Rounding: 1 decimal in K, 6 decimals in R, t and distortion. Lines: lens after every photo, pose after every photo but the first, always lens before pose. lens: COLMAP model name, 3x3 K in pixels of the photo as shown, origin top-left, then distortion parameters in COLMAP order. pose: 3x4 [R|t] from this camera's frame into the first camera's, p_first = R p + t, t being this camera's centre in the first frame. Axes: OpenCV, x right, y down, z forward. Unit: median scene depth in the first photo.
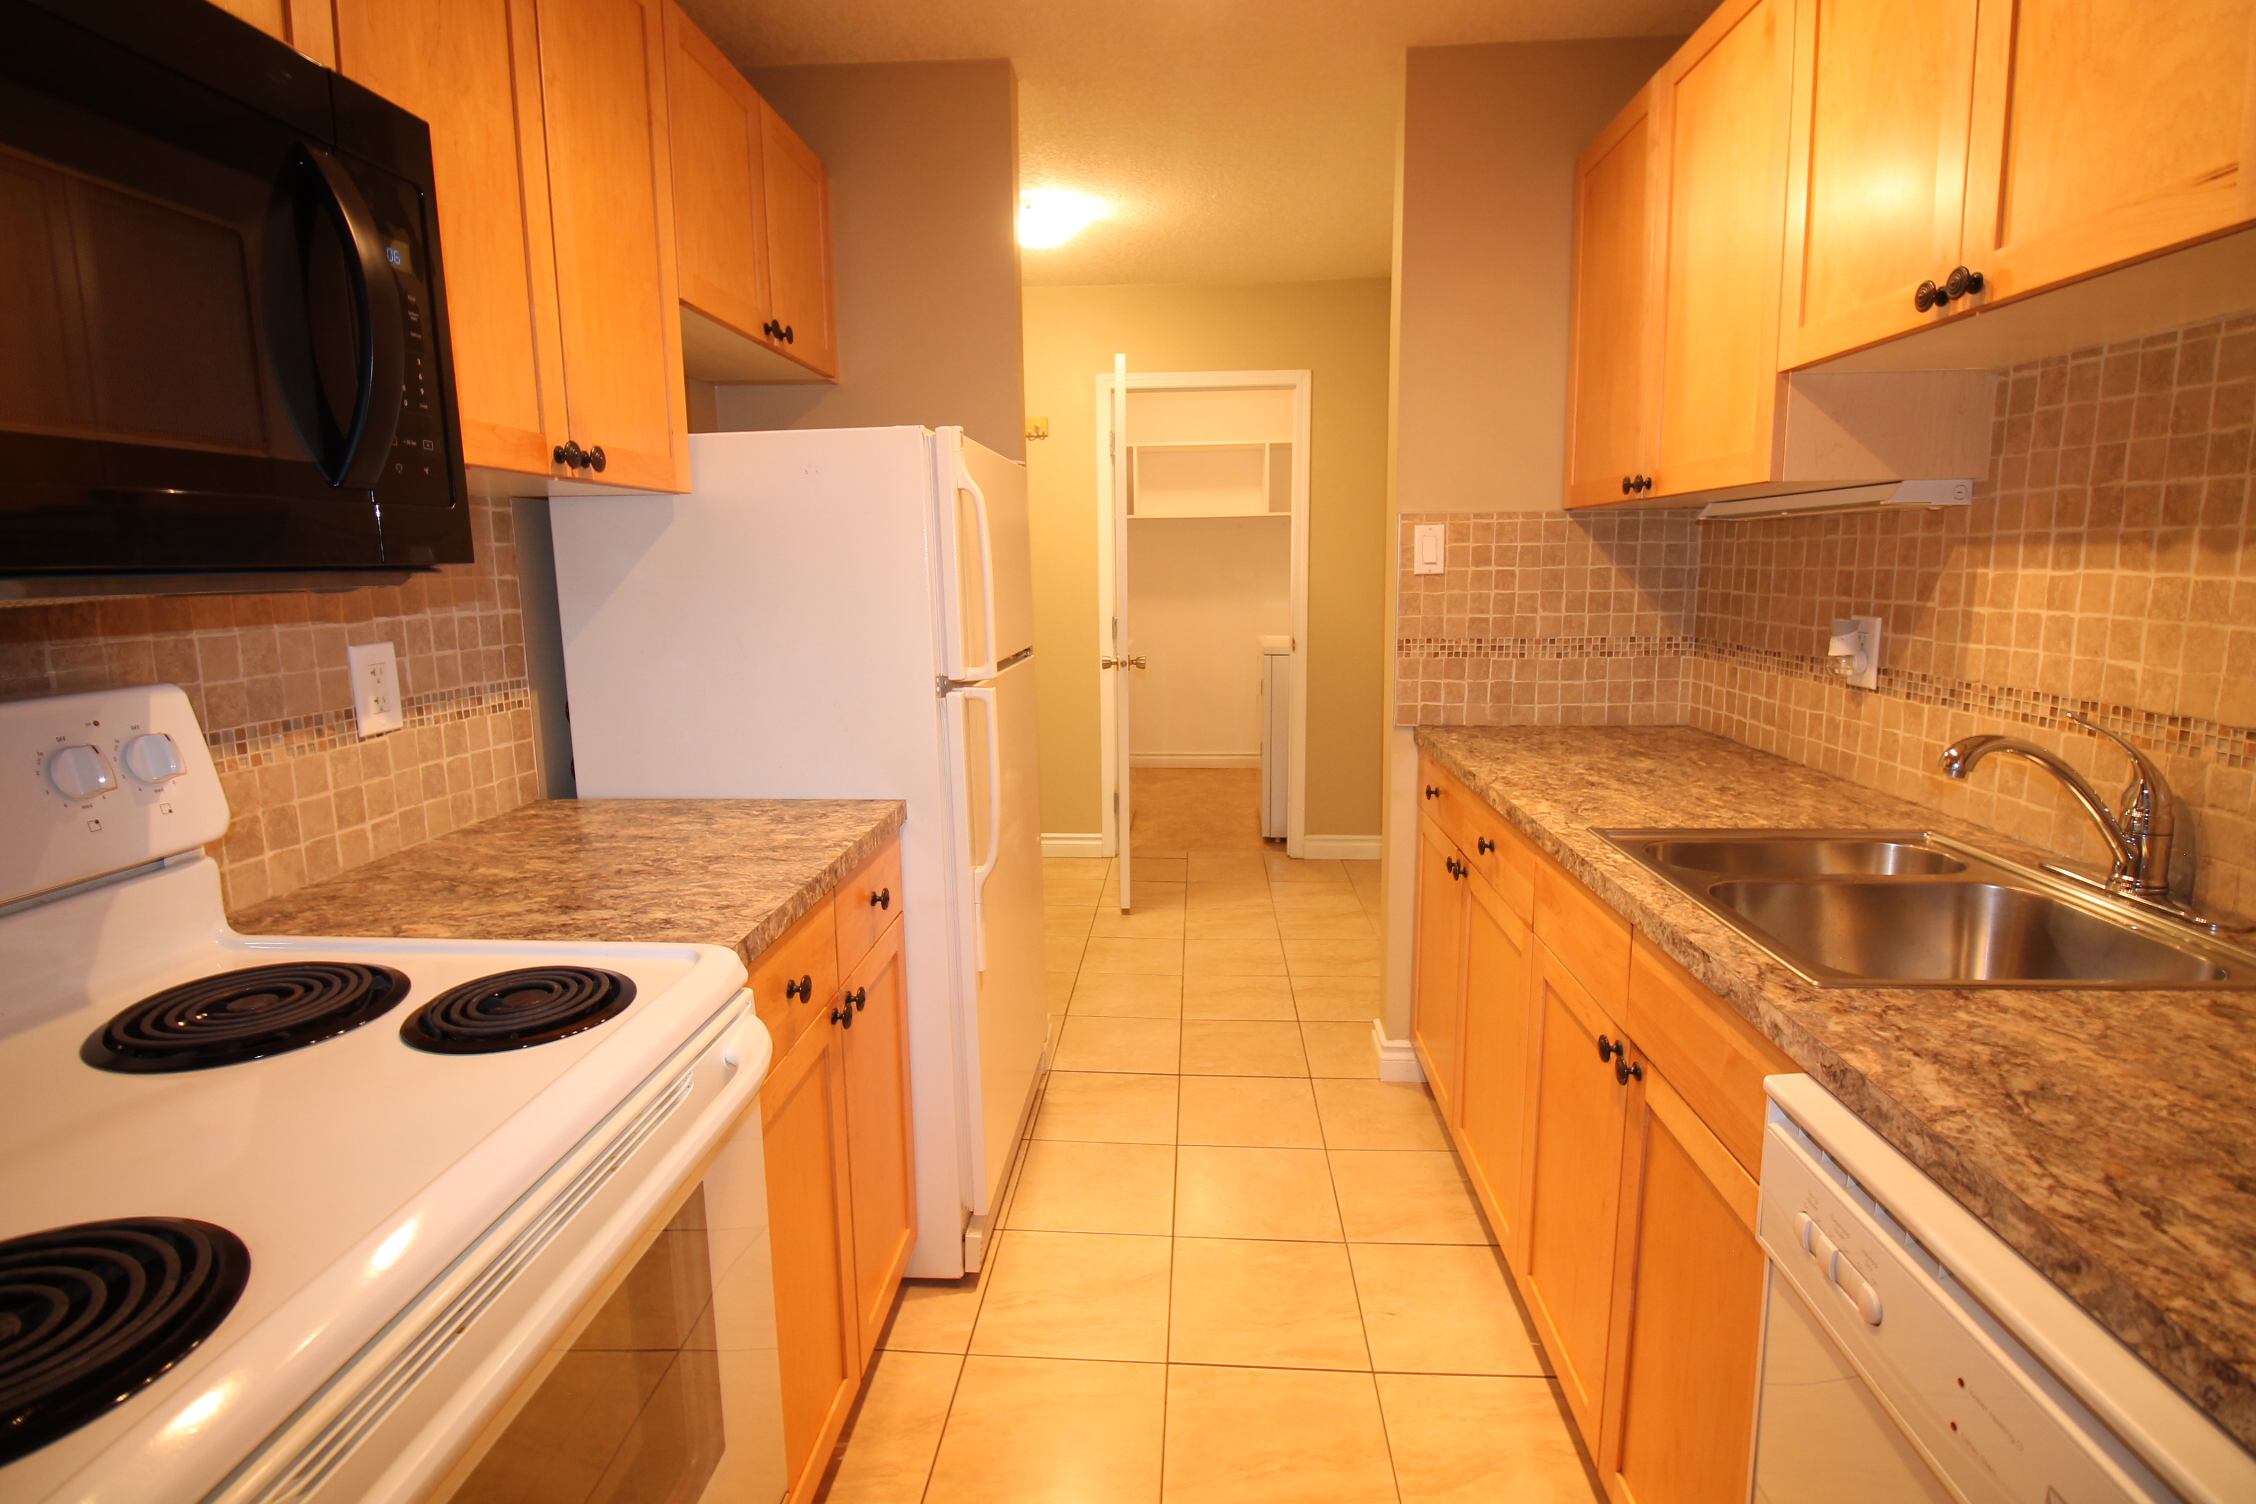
lens RADIAL K [[1074.4, 0, 1129.4], [0, 1074.4, 744.2], [0, 0, 1]] dist [-0.020364, -0.001462]
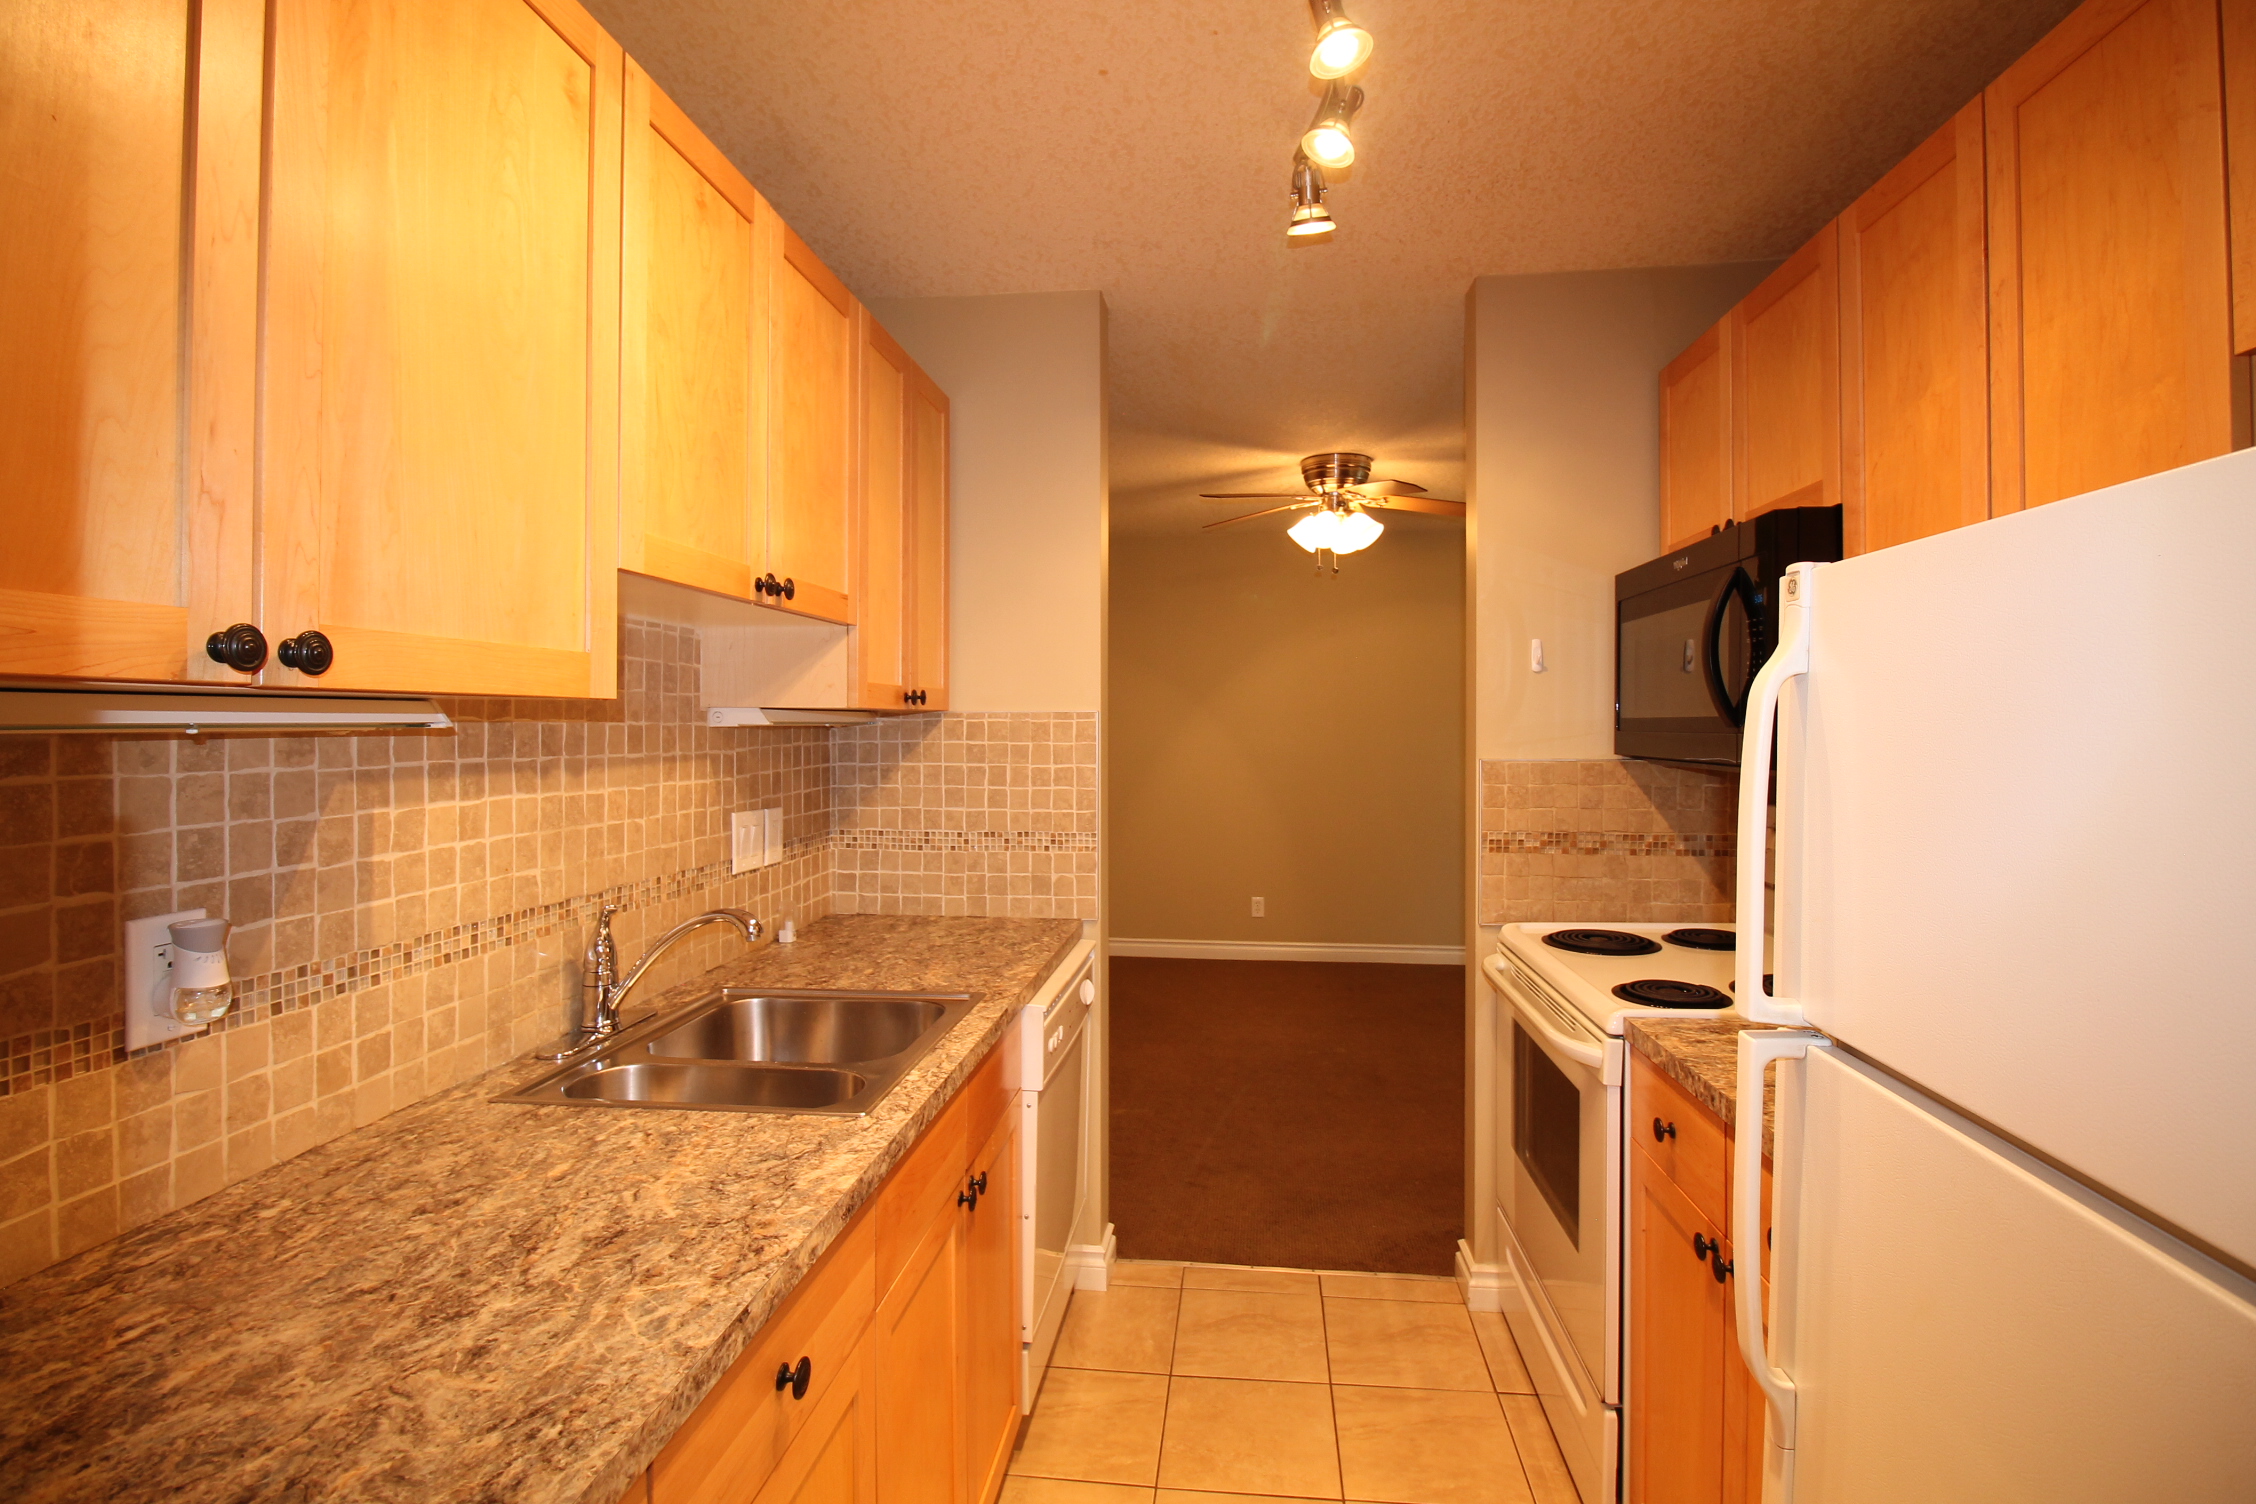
lens RADIAL K [[1074.4, 0, 1128.5], [0, 1074.4, 734.6], [0, 0, 1]] dist [-0.020364, -0.001462]
pose [[-0.998745, 0.014019, 0.048088, 0.195872], [0.022305, 0.984074, 0.176356, -0.372547], [-0.044850, 0.177207, -0.983151, 1.864448]]
